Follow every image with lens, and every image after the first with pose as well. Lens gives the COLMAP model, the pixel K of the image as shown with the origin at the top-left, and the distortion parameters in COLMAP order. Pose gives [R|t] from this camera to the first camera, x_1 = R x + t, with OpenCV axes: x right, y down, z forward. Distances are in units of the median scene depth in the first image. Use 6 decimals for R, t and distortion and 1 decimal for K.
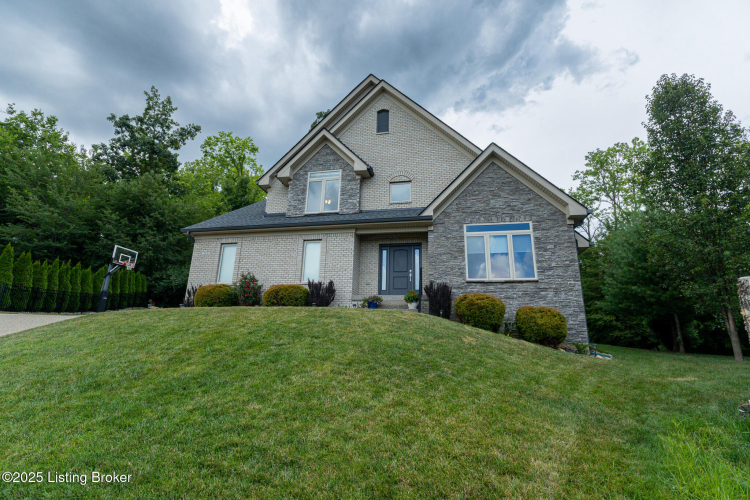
lens RADIAL K [[347.6, 0, 376.6], [0, 347.6, 251.8], [0, 0, 1]] dist [0.009451, 0.000691]
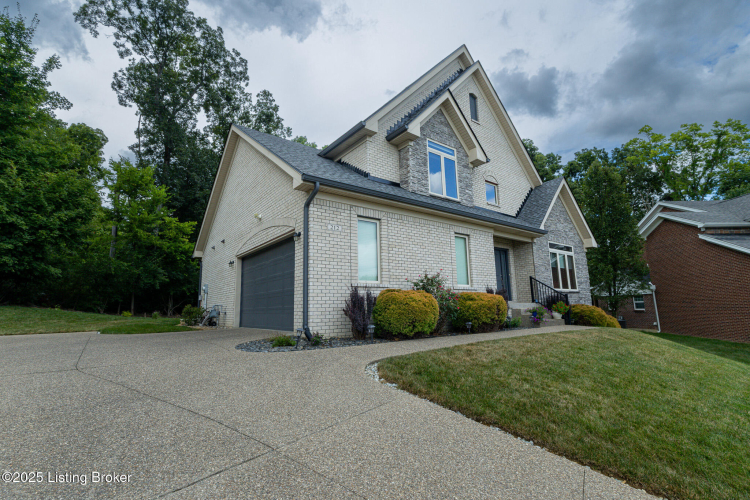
lens RADIAL K [[347.6, 0, 375.1], [0, 347.6, 252.6], [0, 0, 1]] dist [0.009451, 0.000691]
pose [[0.635490, 0.080067, 0.767946, -0.891006], [-0.171741, 0.984350, 0.039489, 0.011026], [-0.752766, -0.156983, 0.639296, 0.592140]]
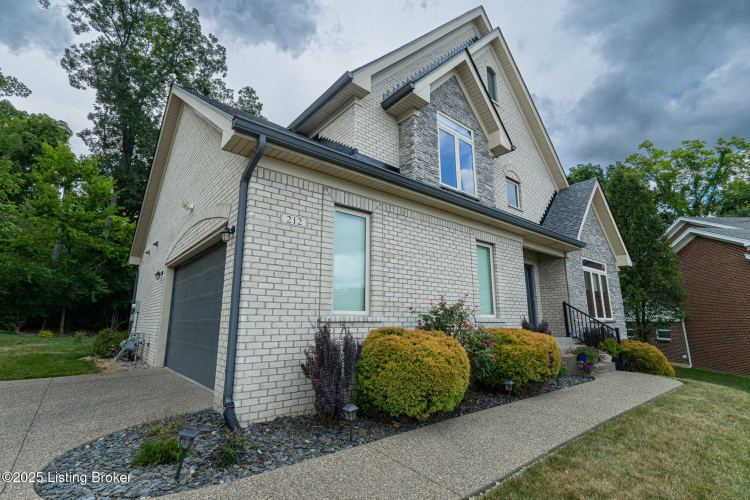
lens RADIAL K [[347.6, 0, 375.8], [0, 347.6, 250.0], [0, 0, 1]] dist [0.009451, 0.000691]
pose [[0.600271, 0.131840, 0.788856, -0.710434], [-0.200620, 0.979607, -0.011061, 0.020368], [-0.774227, -0.151621, 0.614479, 0.743345]]
